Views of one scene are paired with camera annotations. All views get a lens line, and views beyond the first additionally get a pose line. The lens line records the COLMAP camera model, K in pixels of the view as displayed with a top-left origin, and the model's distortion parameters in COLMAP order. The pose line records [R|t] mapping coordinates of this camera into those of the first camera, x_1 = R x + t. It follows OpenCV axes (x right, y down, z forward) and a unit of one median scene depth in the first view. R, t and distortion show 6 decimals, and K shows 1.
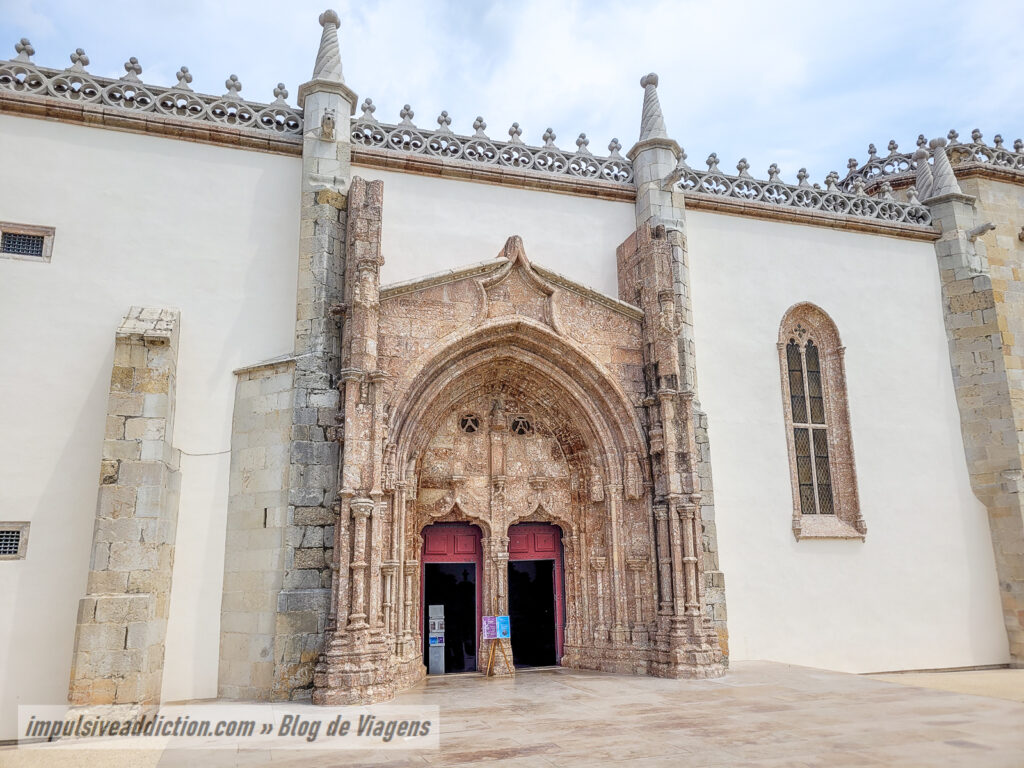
lens RADIAL K [[762.4, 0, 522.7], [0, 762.4, 382.7], [0, 0, 1]] dist [0.039369, -0.003437]
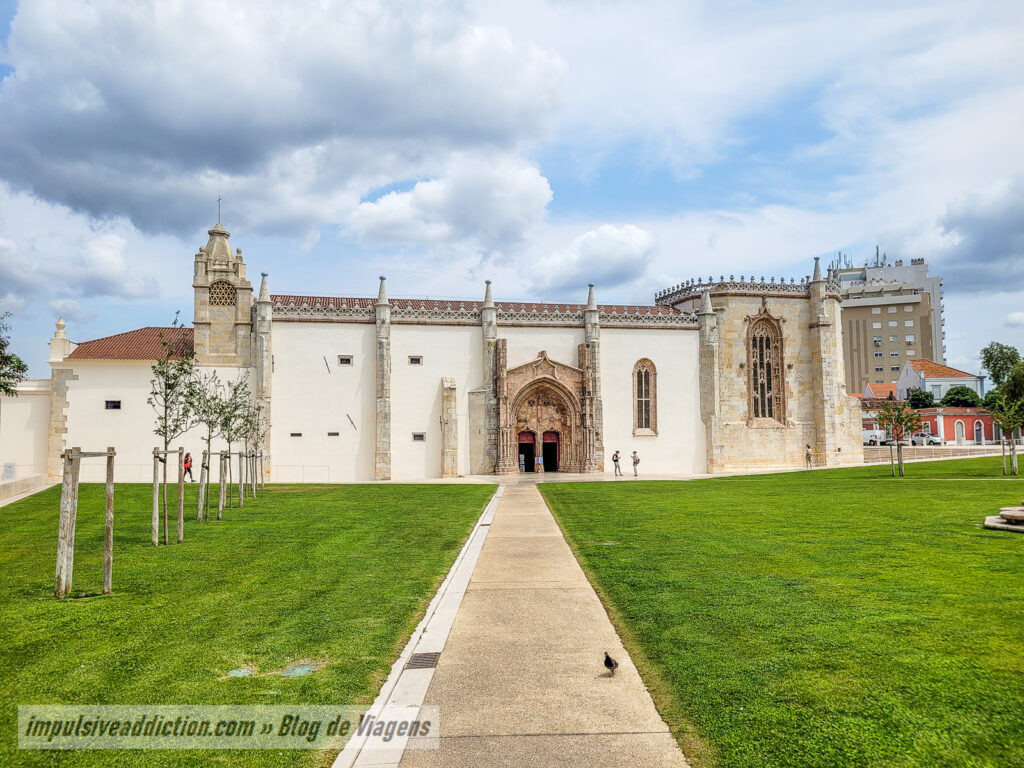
lens RADIAL K [[762.4, 0, 522.7], [0, 762.4, 382.7], [0, 0, 1]] dist [0.039369, -0.003437]
pose [[0.996668, 0.005298, -0.081393, 0.173240], [0.008735, 0.985217, 0.171090, -0.636048], [0.081096, -0.171231, 0.981888, -2.390898]]
